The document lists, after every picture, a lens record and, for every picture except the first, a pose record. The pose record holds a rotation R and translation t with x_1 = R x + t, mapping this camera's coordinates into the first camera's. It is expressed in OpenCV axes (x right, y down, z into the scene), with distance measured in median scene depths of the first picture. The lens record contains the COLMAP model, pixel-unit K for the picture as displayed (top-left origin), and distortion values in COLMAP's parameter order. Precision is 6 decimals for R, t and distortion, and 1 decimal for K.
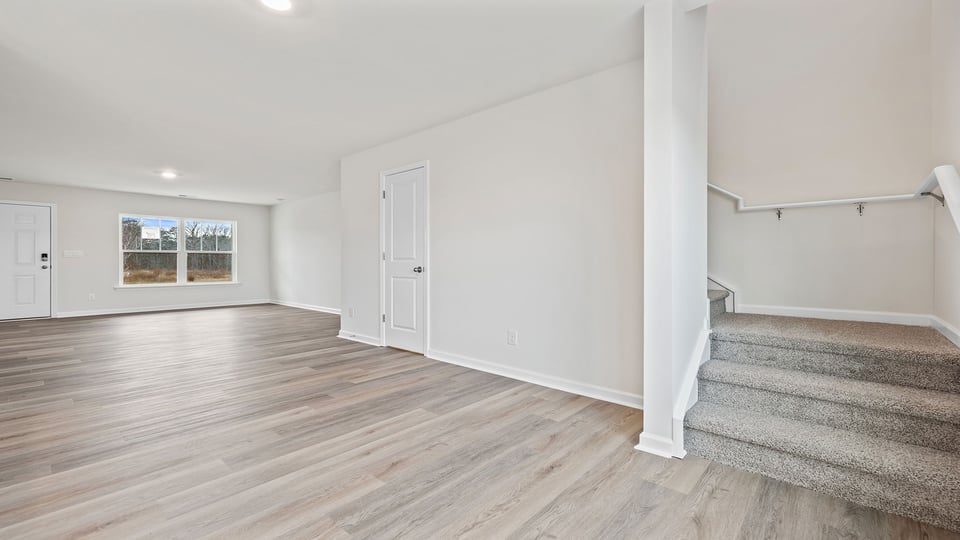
lens RADIAL K [[407.1, 0, 474.2], [0, 407.1, 262.3], [0, 0, 1]] dist [0.000852, 0.000098]
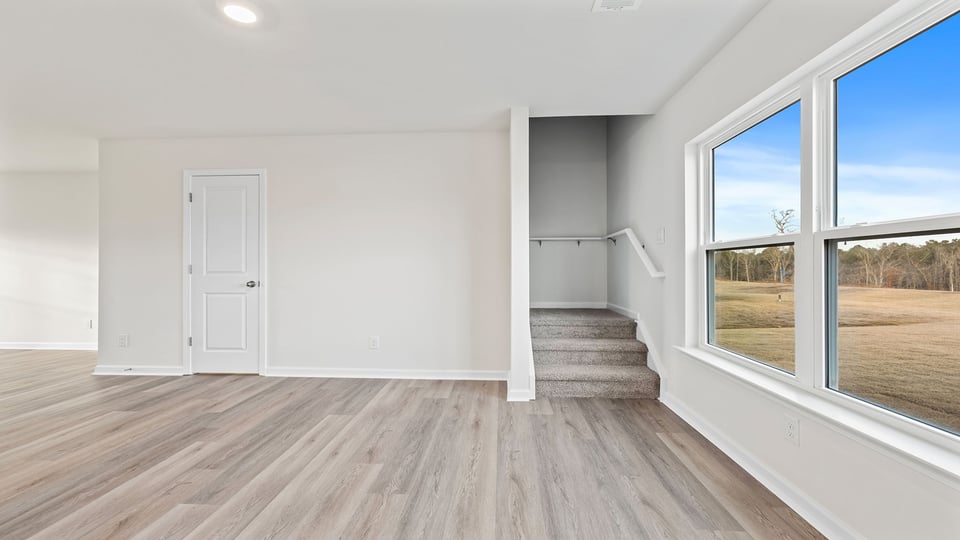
lens RADIAL K [[410.1, 0, 476.3], [0, 410.1, 268.3], [0, 0, 1]] dist [0.000416, 0.000147]
pose [[0.779221, -0.001961, 0.626747, -0.499369], [0.003010, 0.999995, -0.000613, -0.025251], [-0.626742, 0.002364, 0.779223, -0.085050]]
